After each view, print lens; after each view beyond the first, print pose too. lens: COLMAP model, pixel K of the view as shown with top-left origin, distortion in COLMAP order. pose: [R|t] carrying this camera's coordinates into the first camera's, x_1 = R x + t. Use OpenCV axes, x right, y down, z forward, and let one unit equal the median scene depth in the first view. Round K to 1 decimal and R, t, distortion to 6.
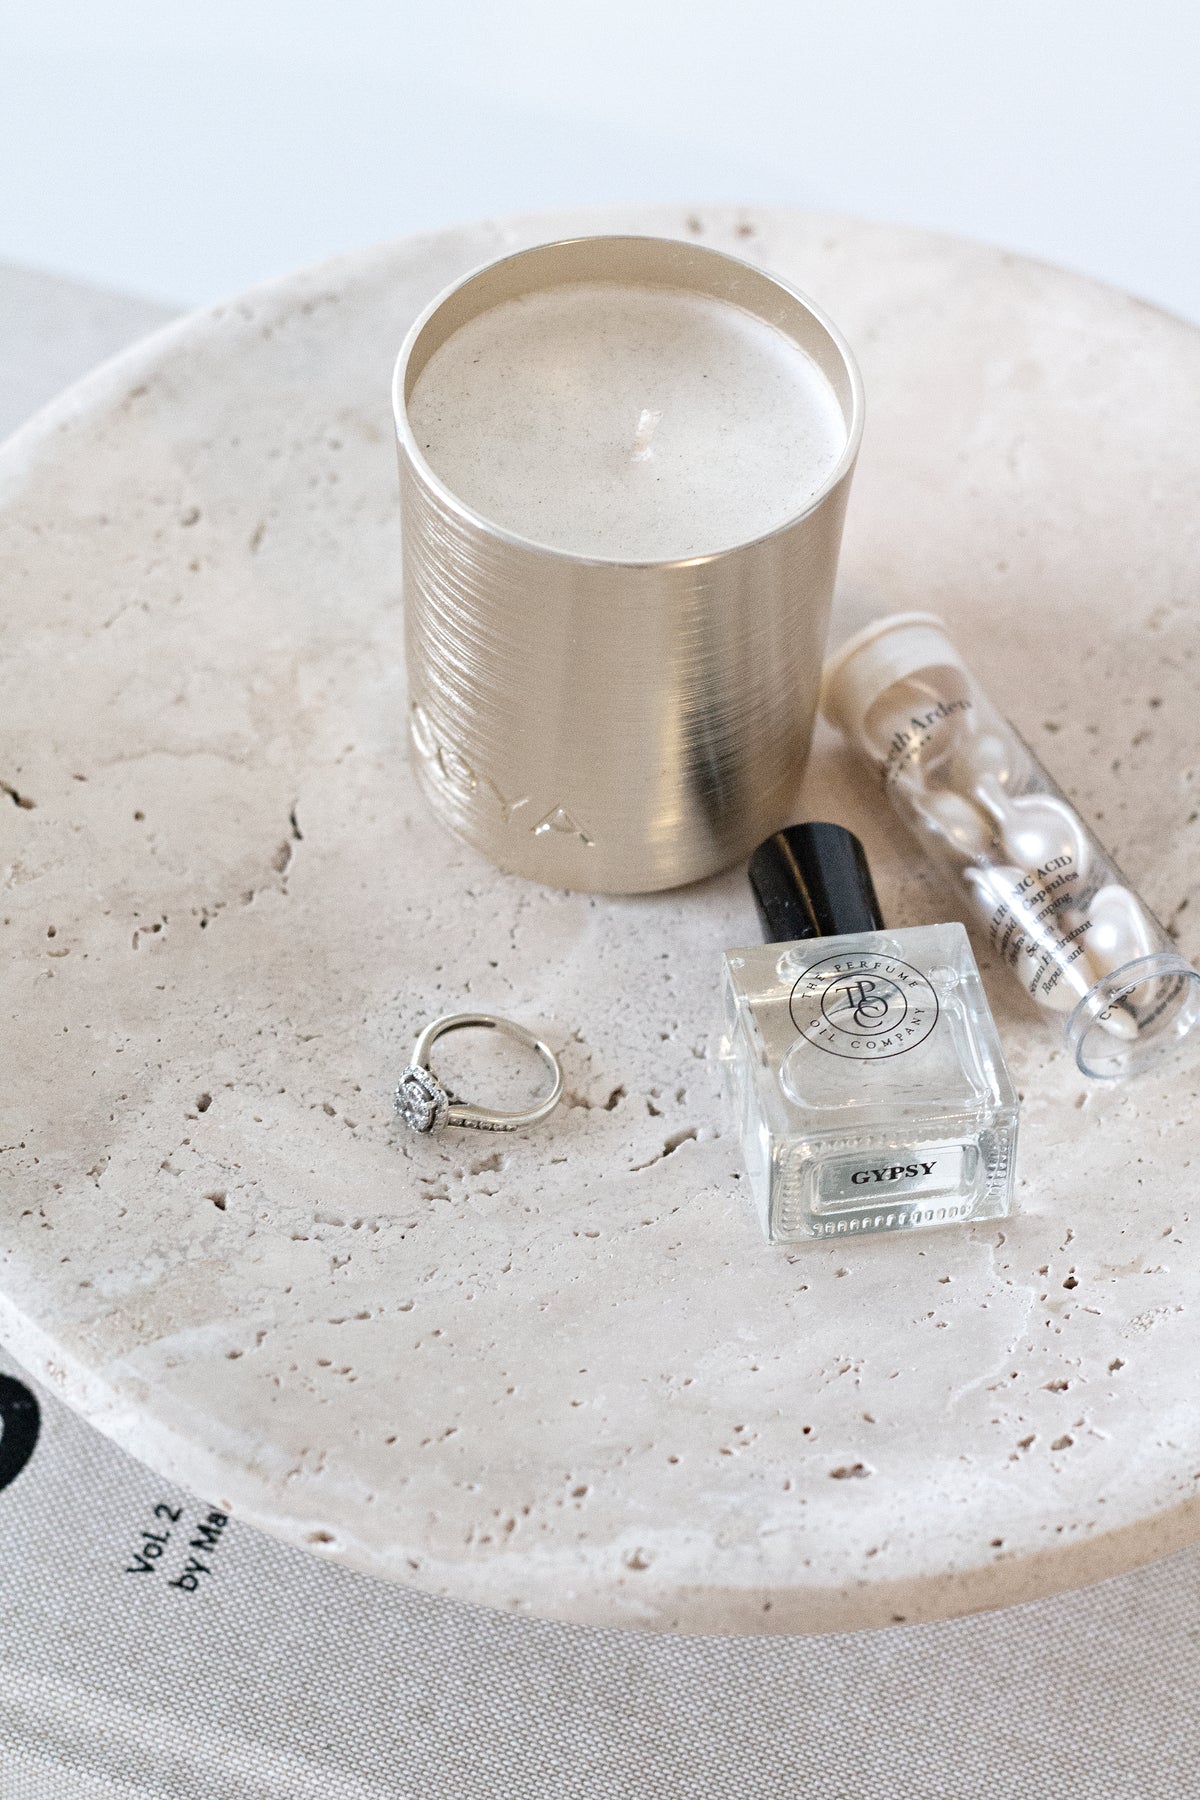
lens RADIAL K [[4650.7, 0, 600.0], [0, 4650.7, 900.0], [0, 0, 1]] dist [-0.124436, -0.217435]
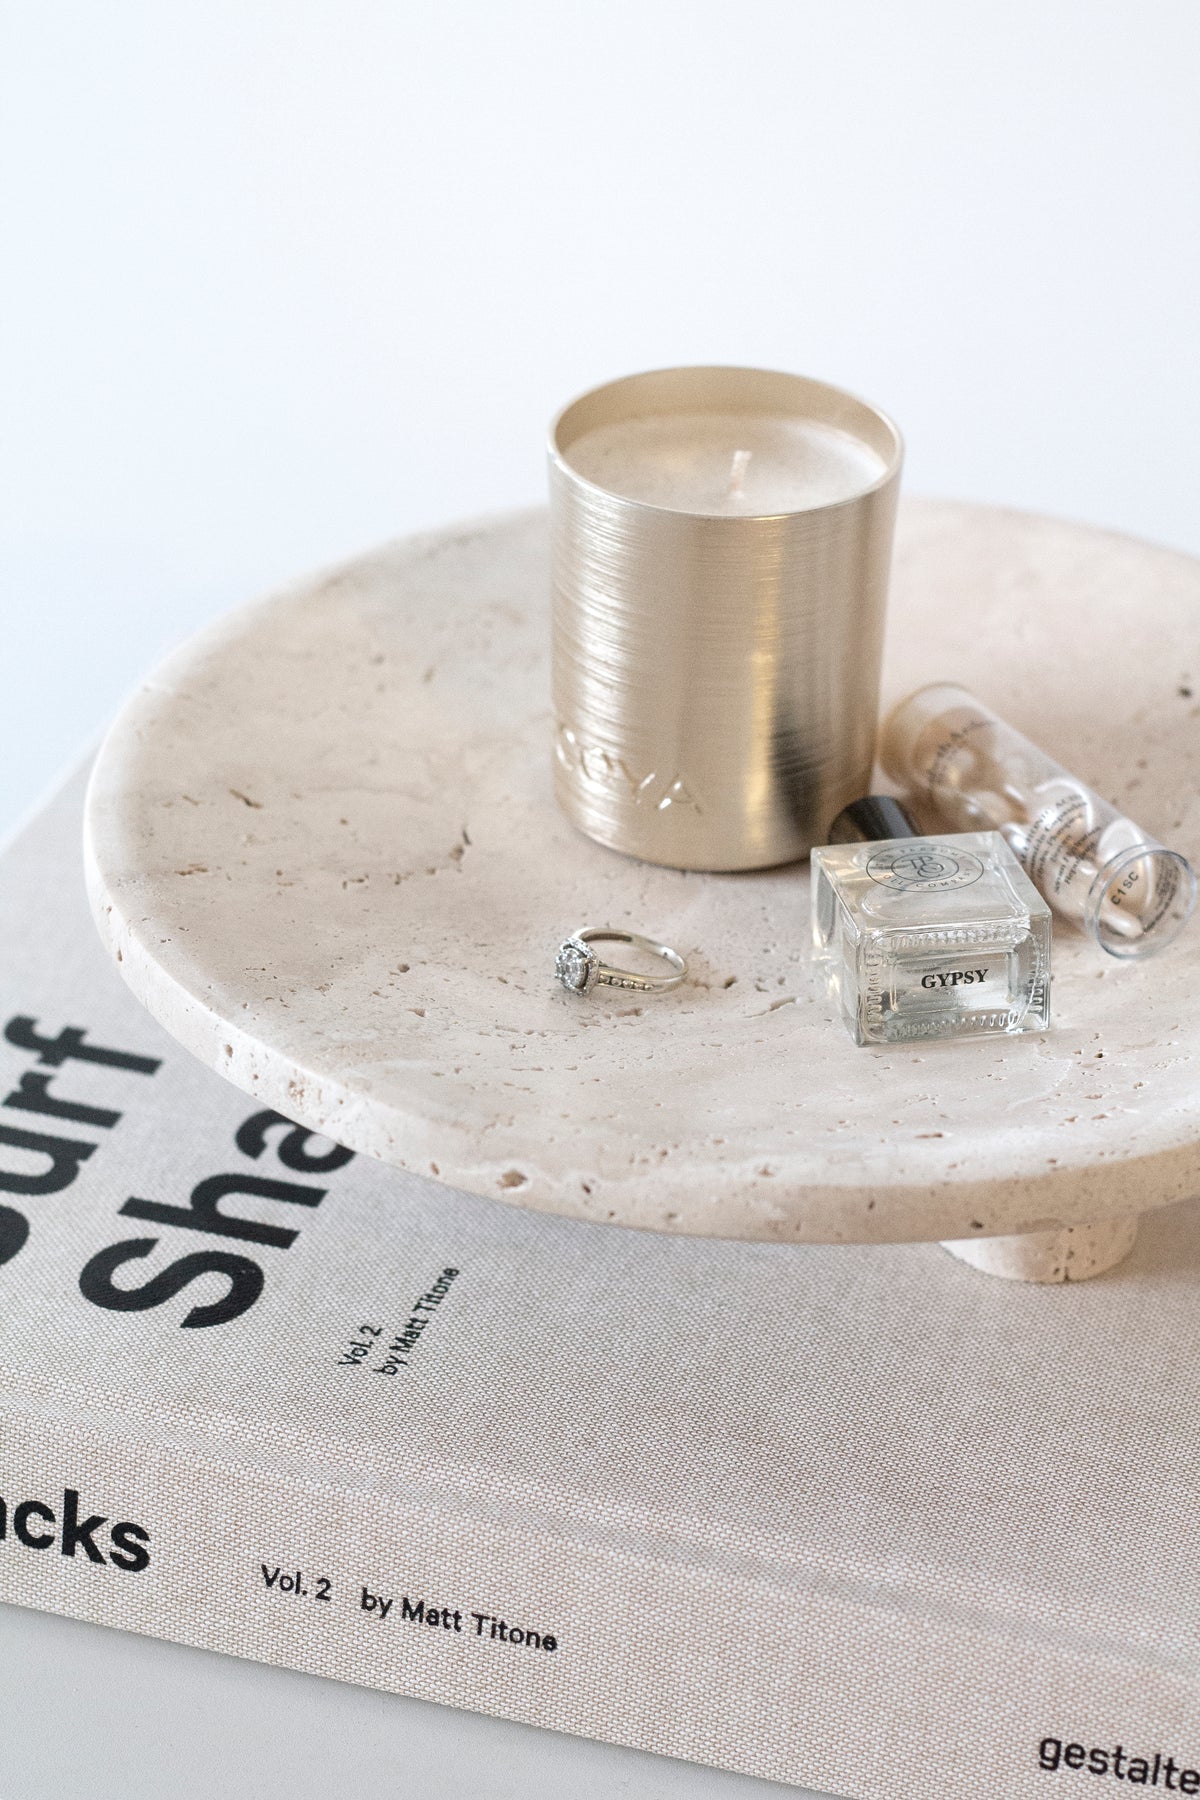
lens RADIAL K [[4650.7, 0, 600.0], [0, 4650.7, 900.0], [0, 0, 1]] dist [-0.124436, -0.217435]
pose [[0.999788, -0.020012, 0.004921, -0.037762], [0.020463, 0.935758, -0.352048, 0.467465], [0.002441, 0.352074, 0.935969, -0.183345]]
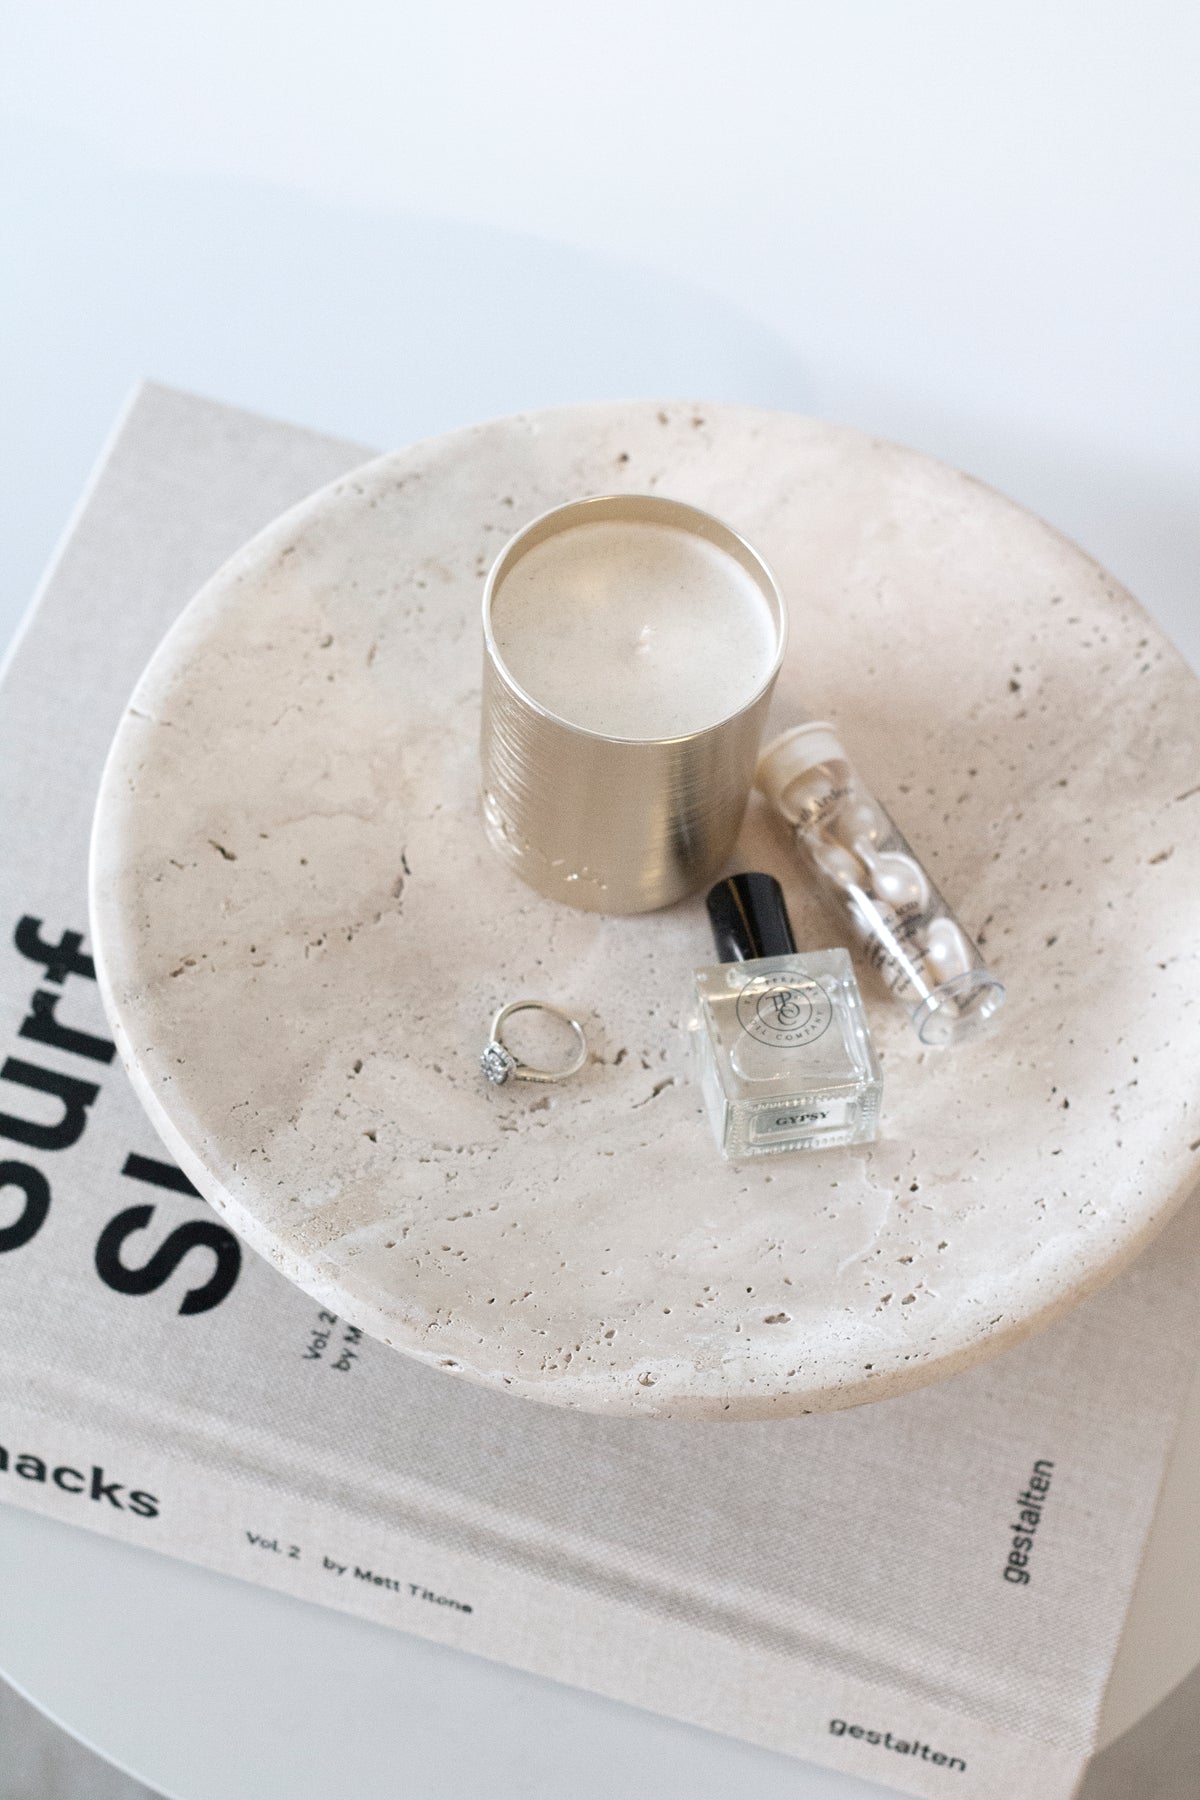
lens RADIAL K [[4650.7, 0, 600.0], [0, 4650.7, 900.0], [0, 0, 1]] dist [-0.124436, -0.217435]
pose [[0.999088, -0.000610, 0.042689, -0.070294], [-0.005164, 0.990828, 0.135030, -0.219863], [-0.042380, -0.135128, 0.989921, -0.527589]]
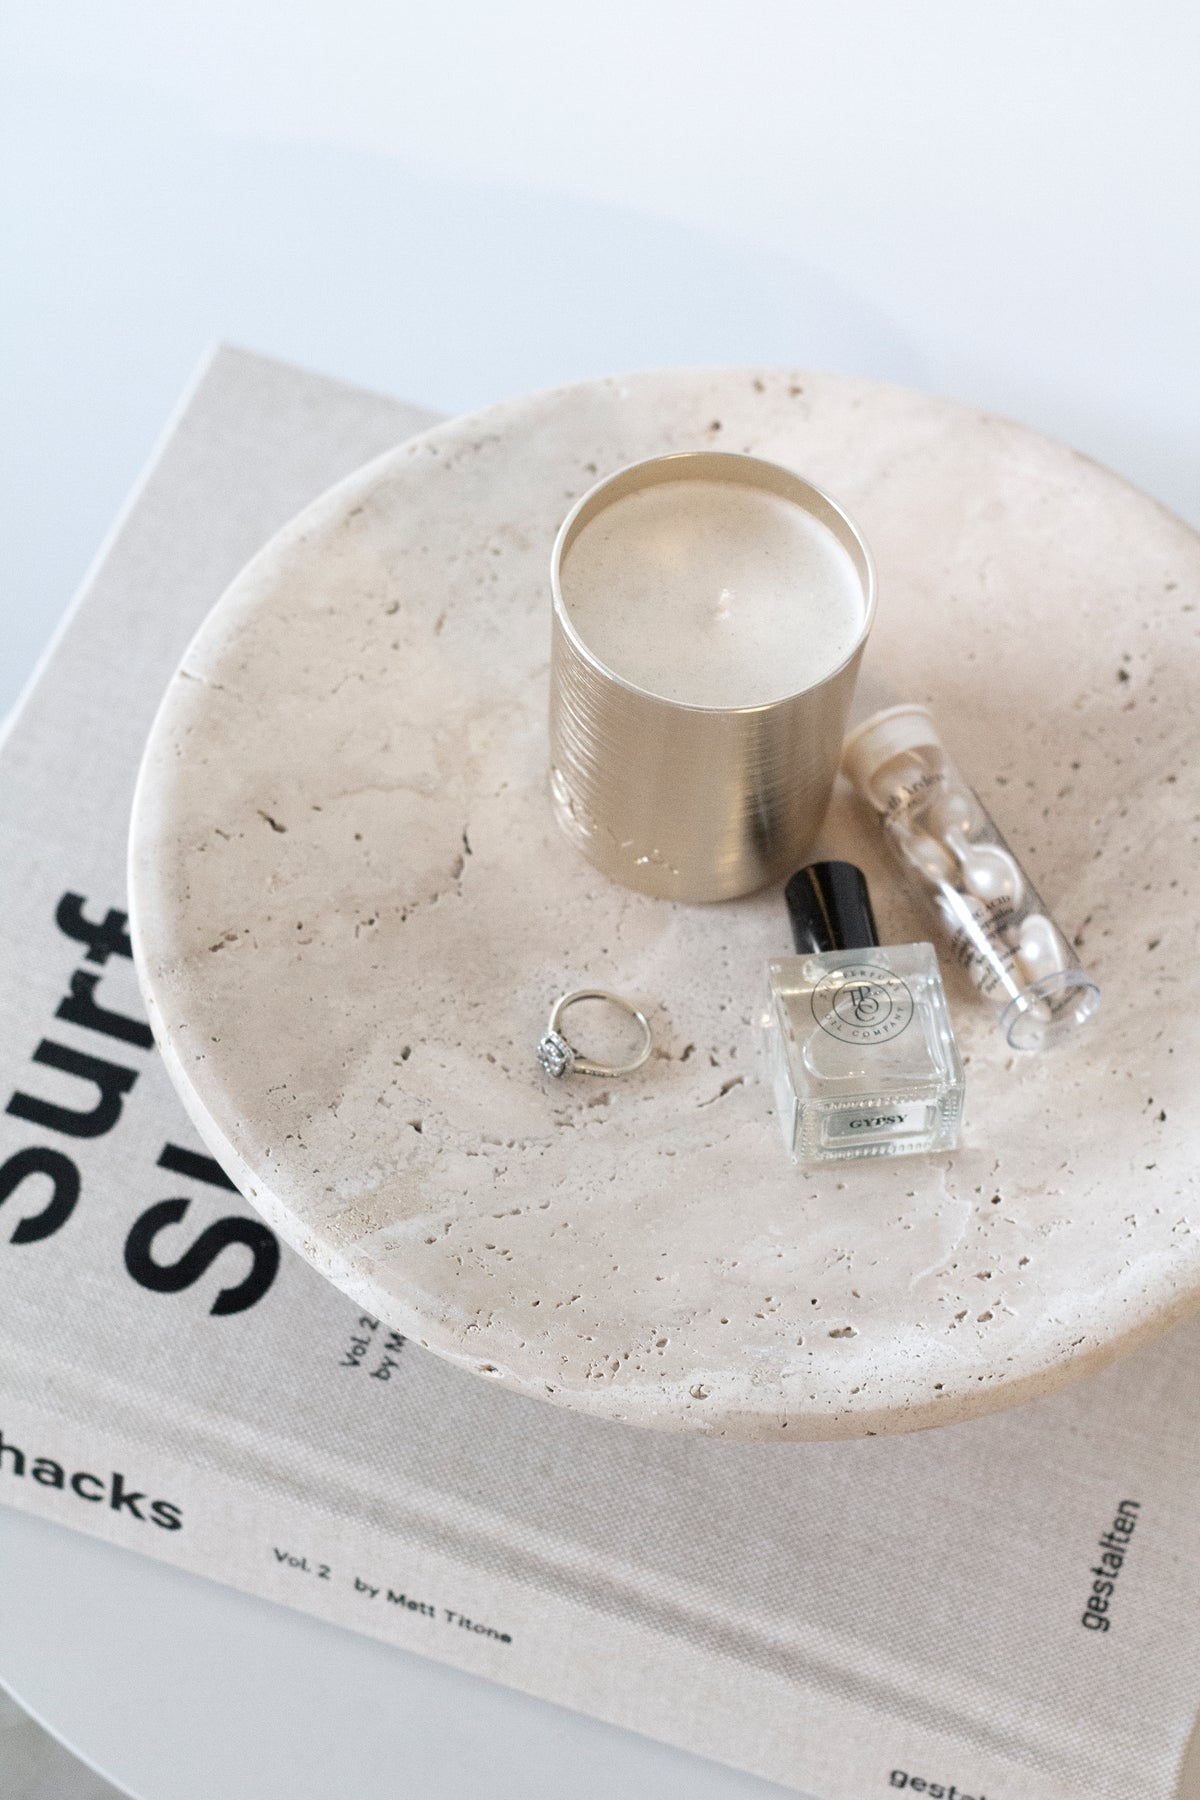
lens RADIAL K [[4650.7, 0, 600.0], [0, 4650.7, 900.0], [0, 0, 1]] dist [-0.124436, -0.217435]
pose [[0.999557, 0.029263, 0.005425, -0.033662], [-0.029683, 0.993449, 0.110353, -0.165100], [-0.002160, -0.110465, 0.993878, -0.436851]]
